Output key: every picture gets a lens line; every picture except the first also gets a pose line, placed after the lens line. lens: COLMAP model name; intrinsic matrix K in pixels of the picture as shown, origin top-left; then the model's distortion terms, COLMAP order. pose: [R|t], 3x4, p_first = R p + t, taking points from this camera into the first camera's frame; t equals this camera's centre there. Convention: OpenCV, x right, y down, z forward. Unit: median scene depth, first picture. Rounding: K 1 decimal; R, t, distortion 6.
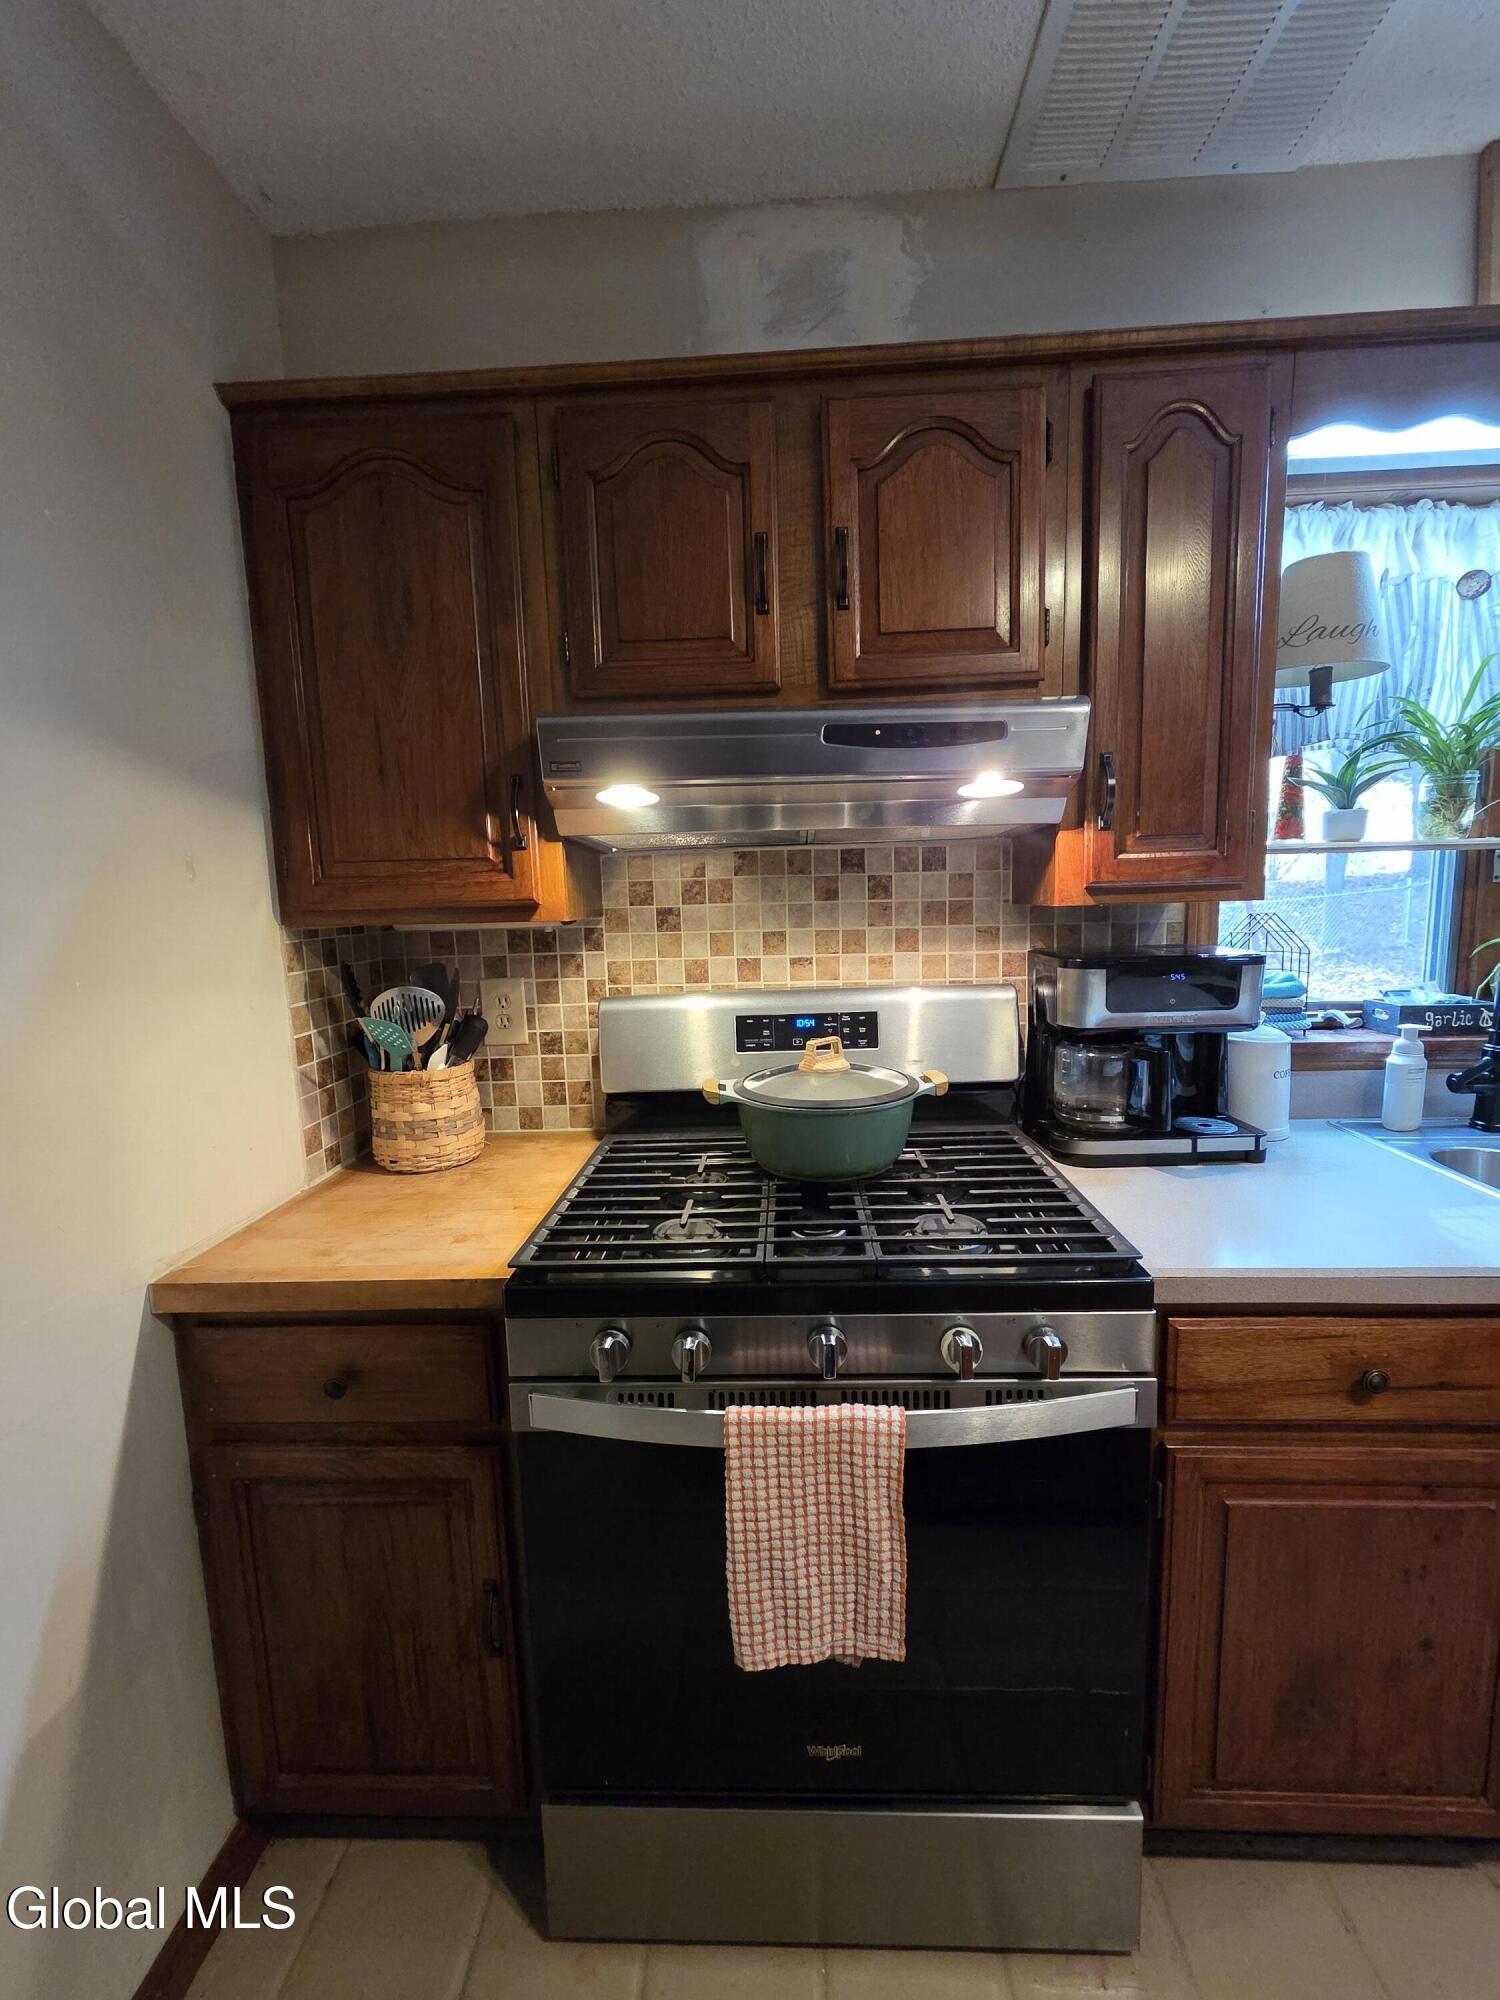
lens RADIAL K [[816.8, 0, 751.3], [0, 816.8, 1002.9], [0, 0, 1]] dist [0.002996, 0.000144]
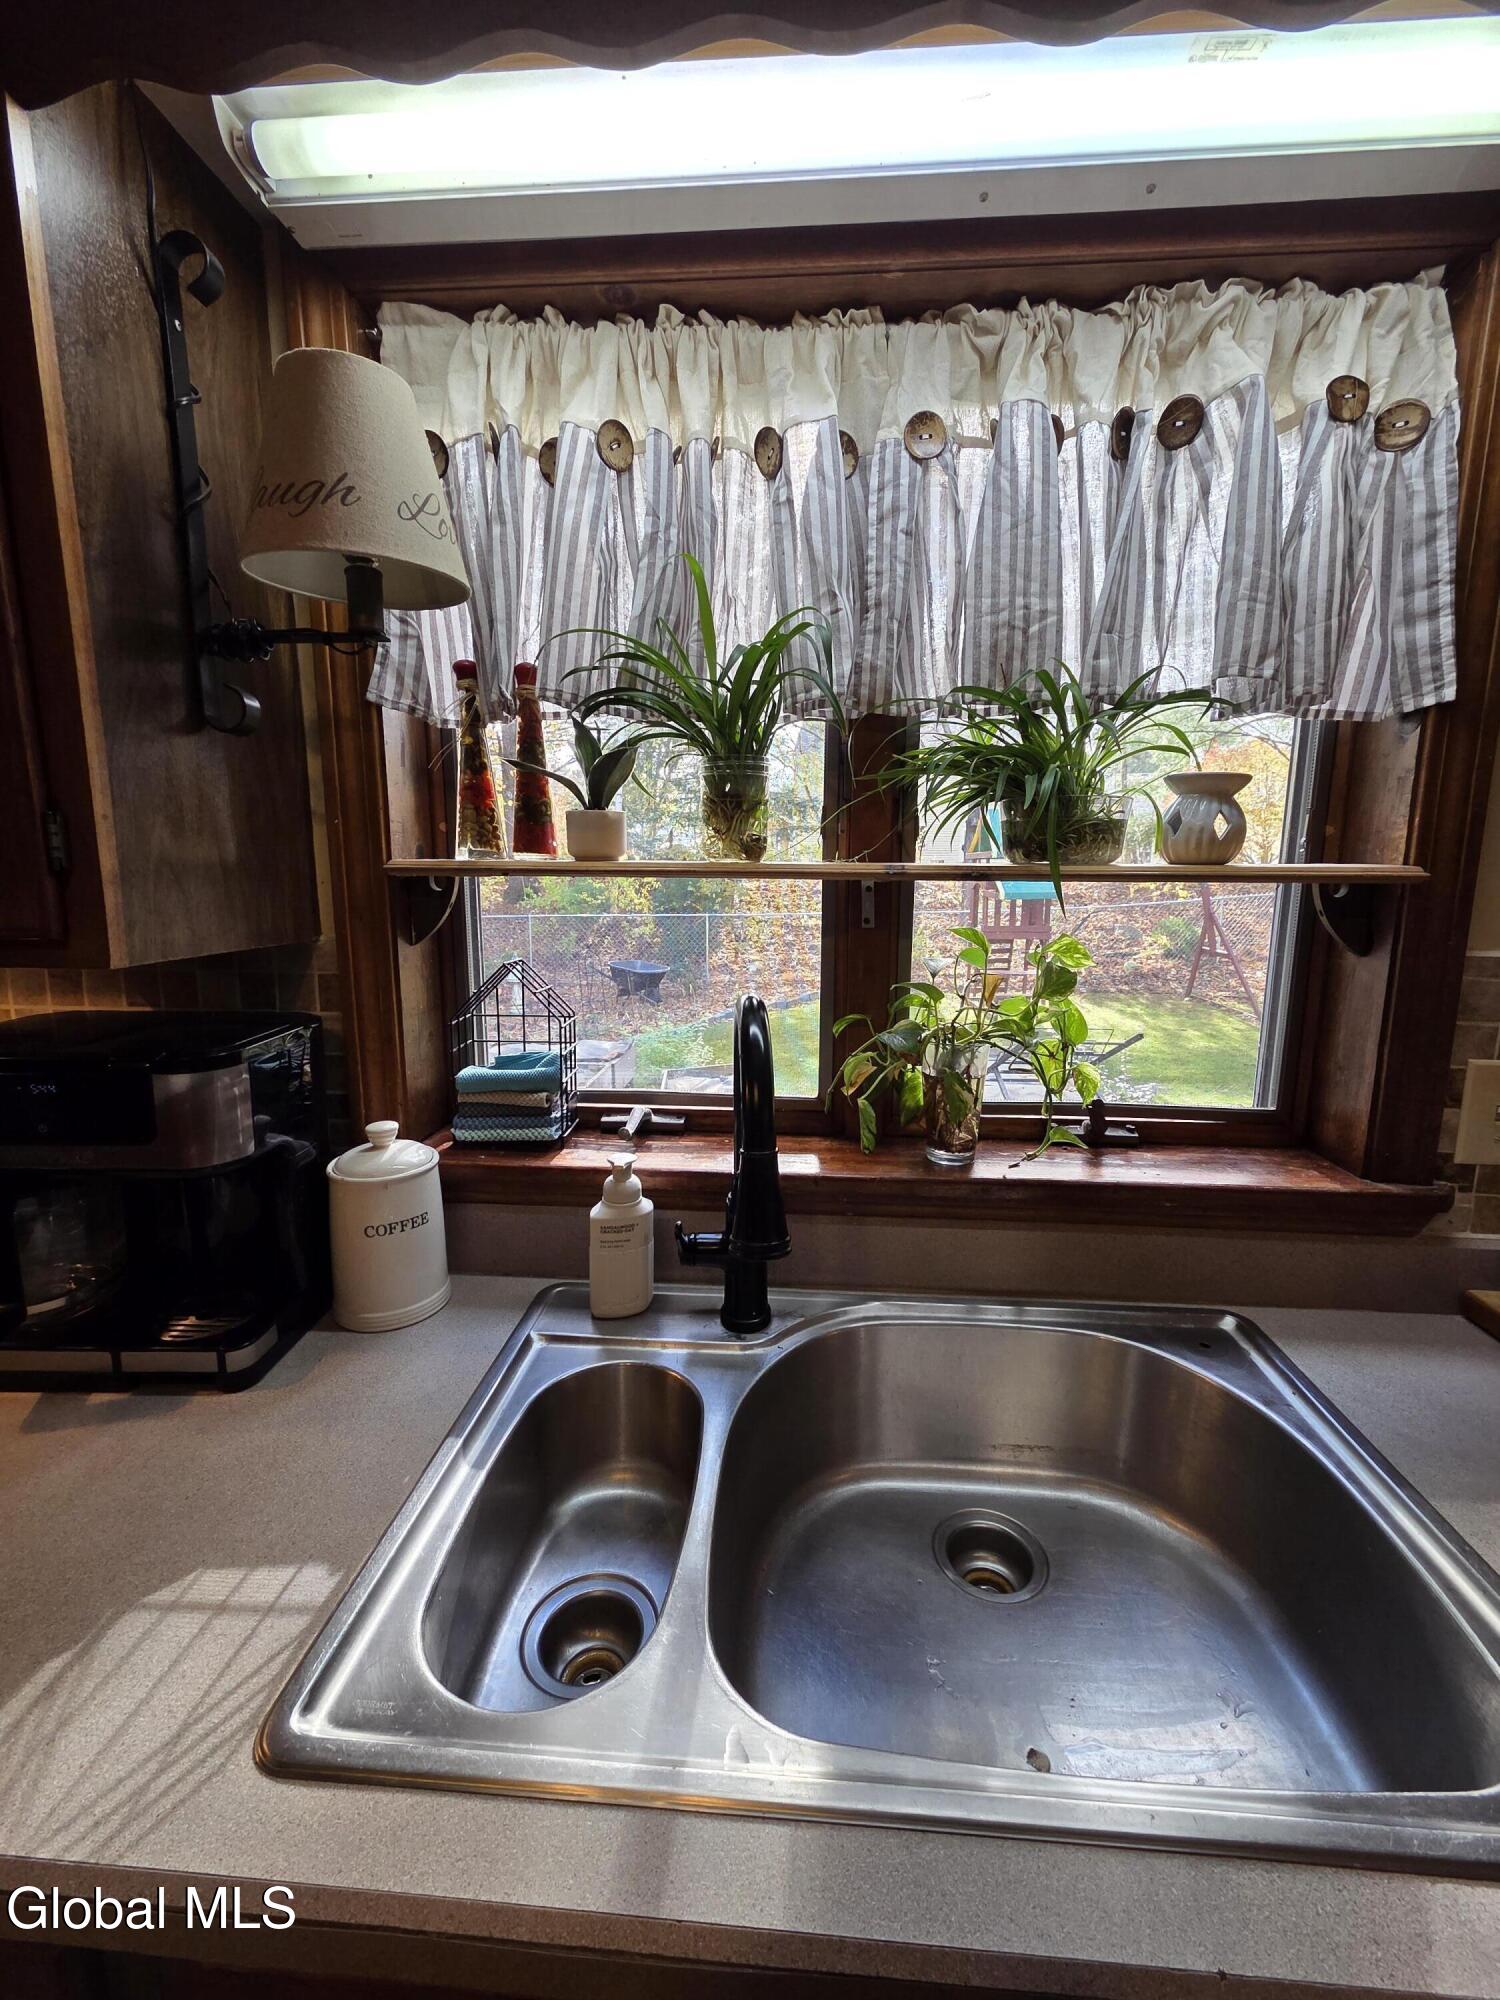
lens RADIAL K [[816.8, 0, 753.7], [0, 816.8, 998.0], [0, 0, 1]] dist [0.002996, 0.000144]
pose [[0.998663, 0.045105, -0.025245, 0.916690], [-0.044117, 0.998289, 0.038384, -0.125627], [0.026933, -0.037219, 0.998944, 0.372382]]
